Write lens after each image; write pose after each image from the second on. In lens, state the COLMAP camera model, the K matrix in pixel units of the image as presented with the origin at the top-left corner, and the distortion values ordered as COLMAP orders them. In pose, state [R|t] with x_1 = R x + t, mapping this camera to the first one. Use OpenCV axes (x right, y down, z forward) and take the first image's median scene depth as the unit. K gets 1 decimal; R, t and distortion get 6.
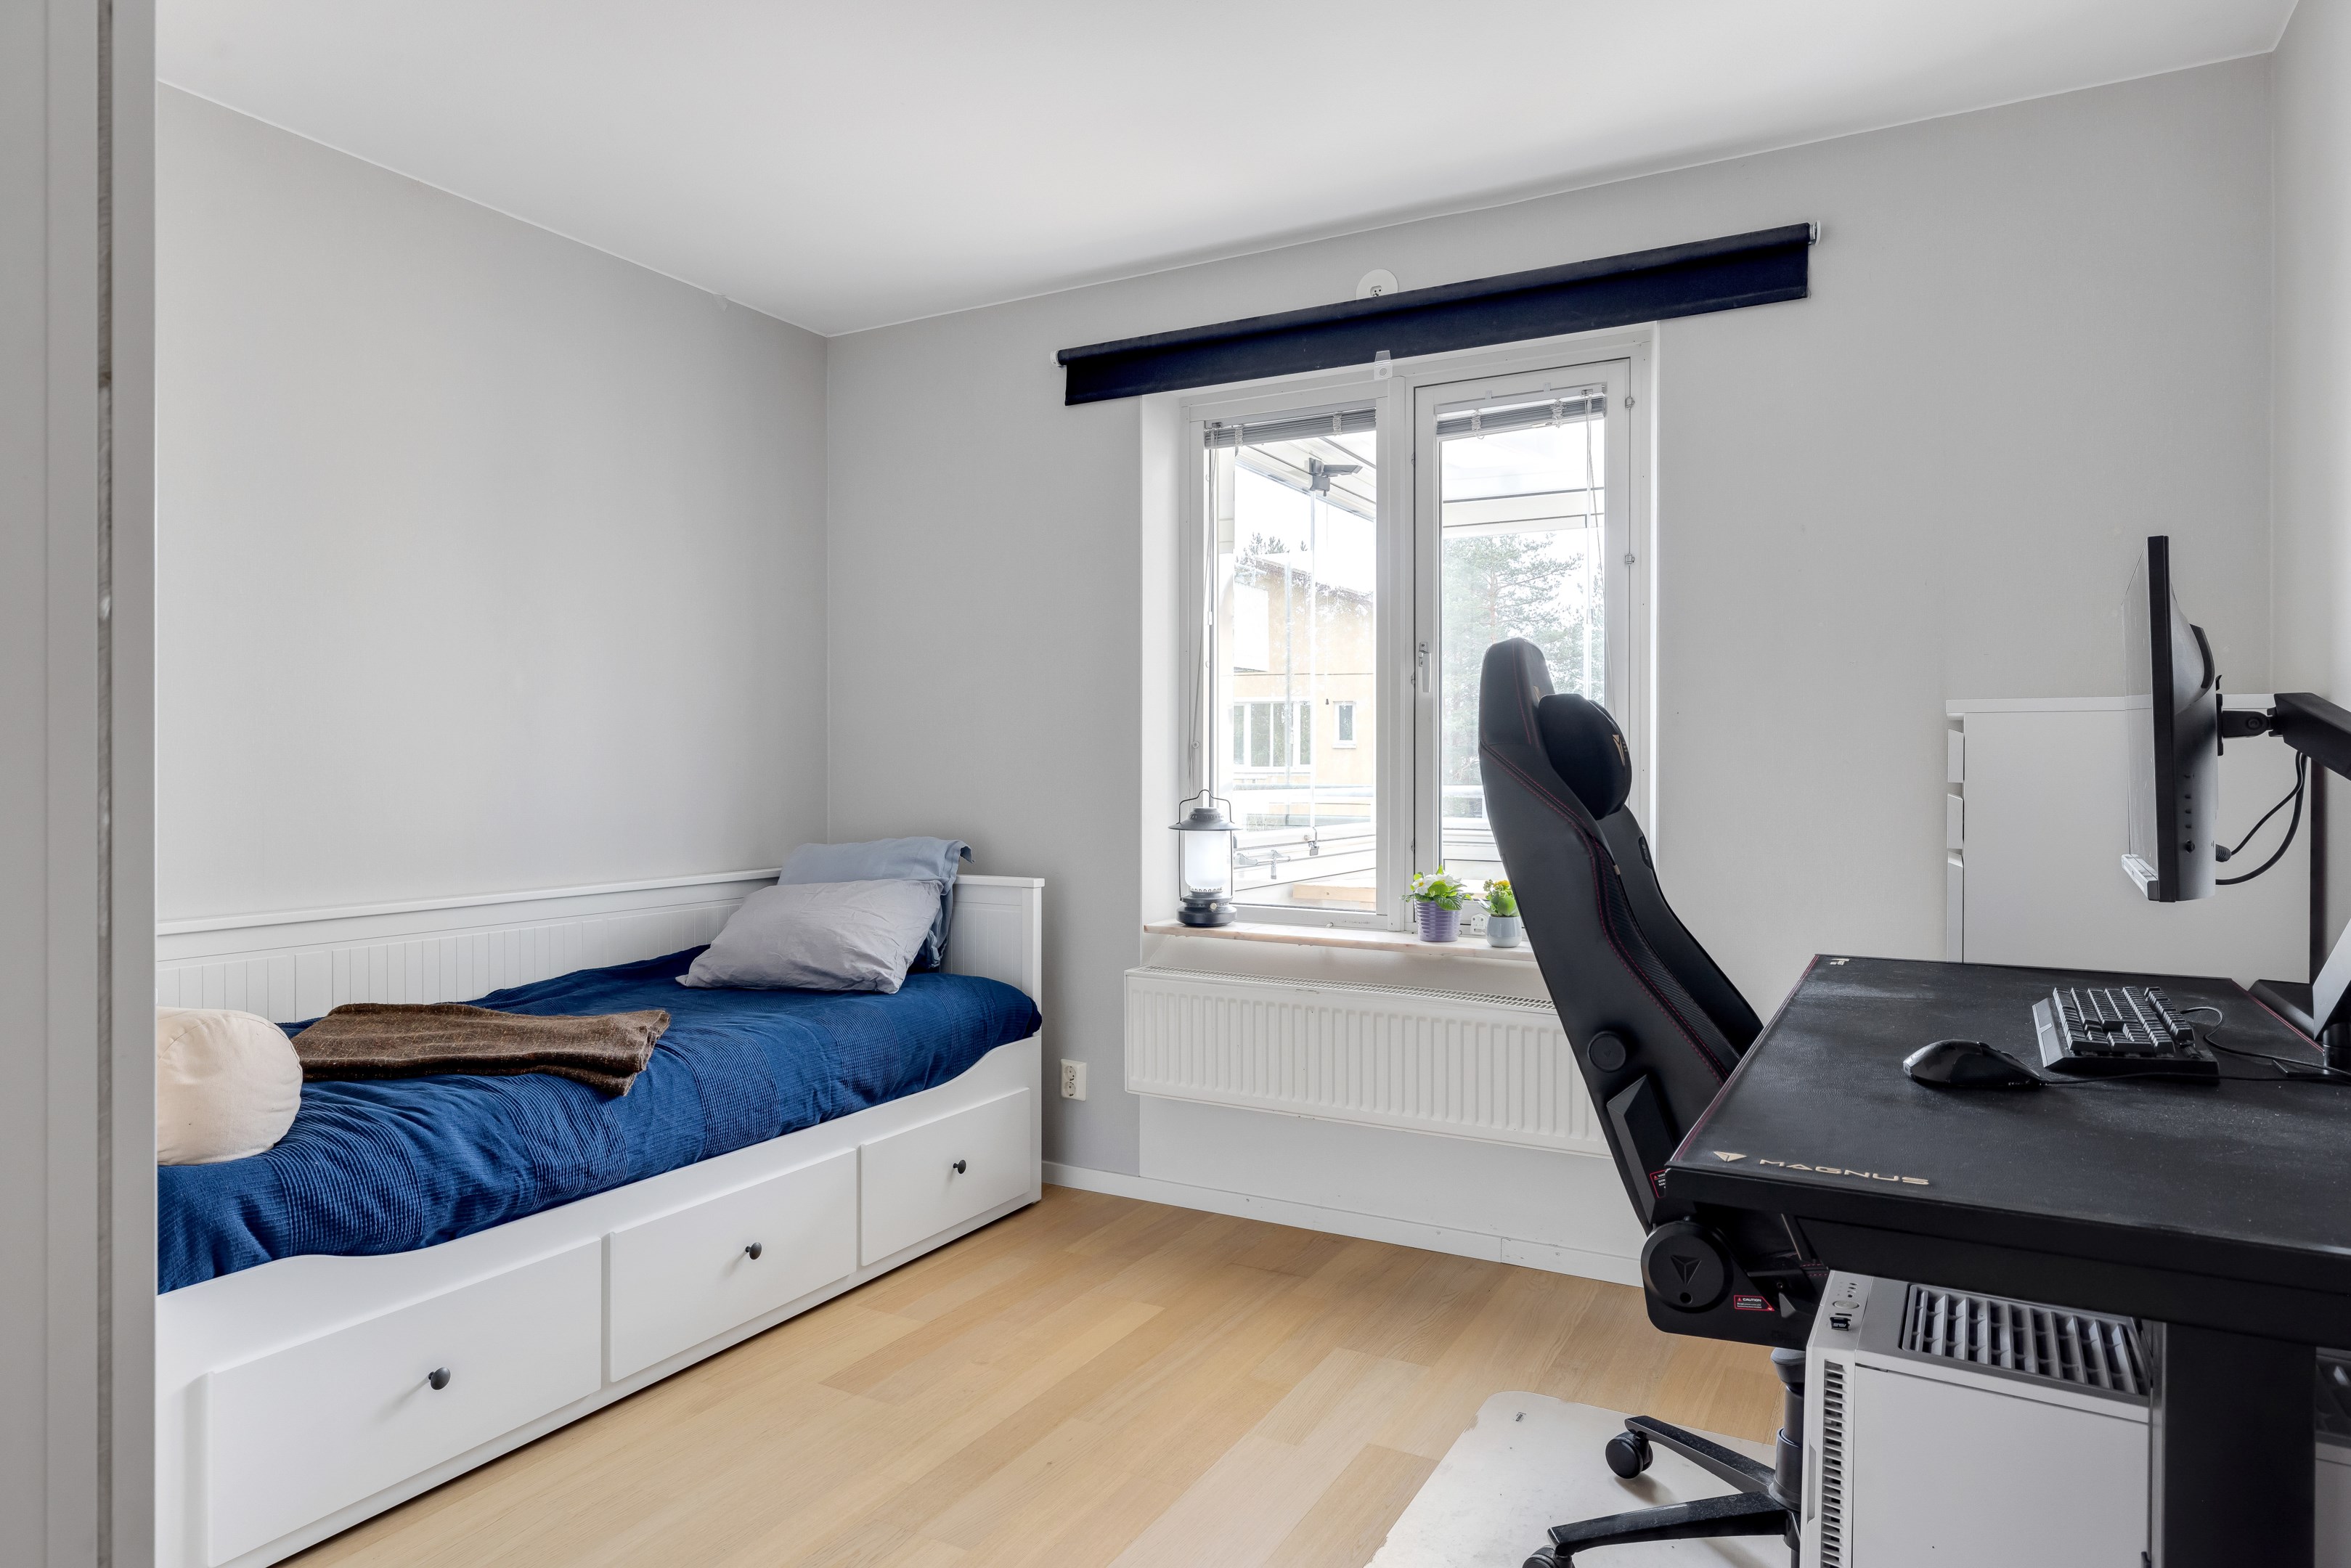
lens RADIAL K [[1390.1, 0, 1176.9], [0, 1390.1, 771.6], [0, 0, 1]] dist [-0.000580, 0.000991]
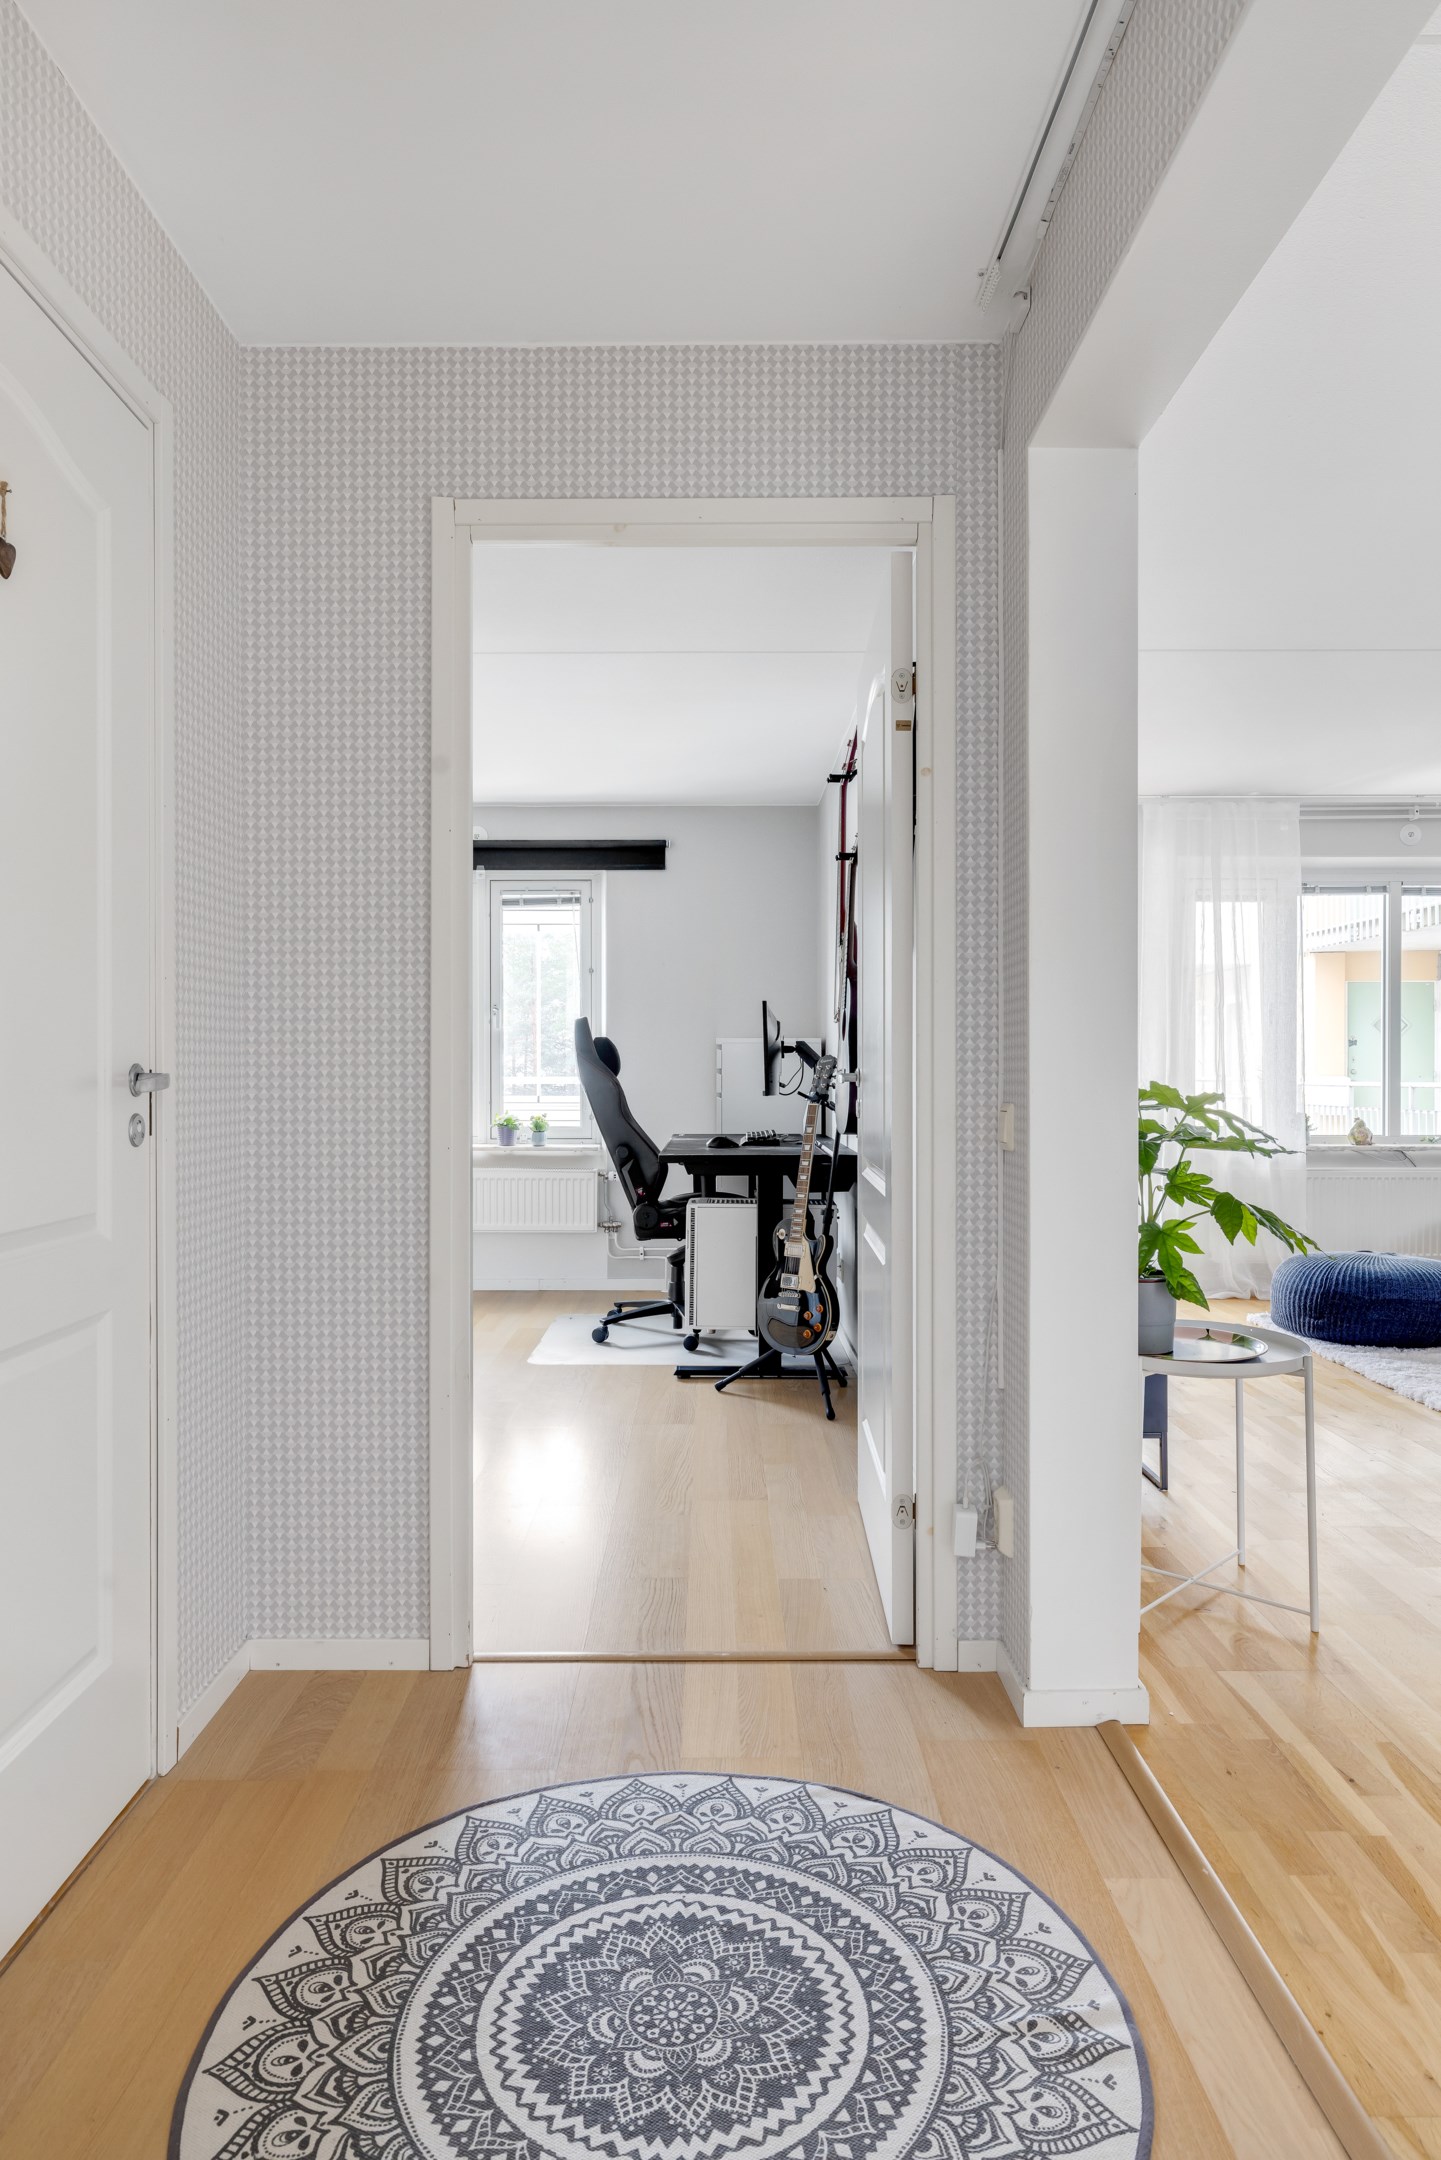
lens RADIAL K [[1294.2, 0, 720.5], [0, 1294.2, 1080.0], [0, 0, 1]] dist [-0.019340, -0.000793]
pose [[0.873384, -0.007222, 0.486978, -0.718879], [0.005946, 0.999974, 0.004165, 0.021139], [-0.486995, -0.000742, 0.873404, -1.299379]]
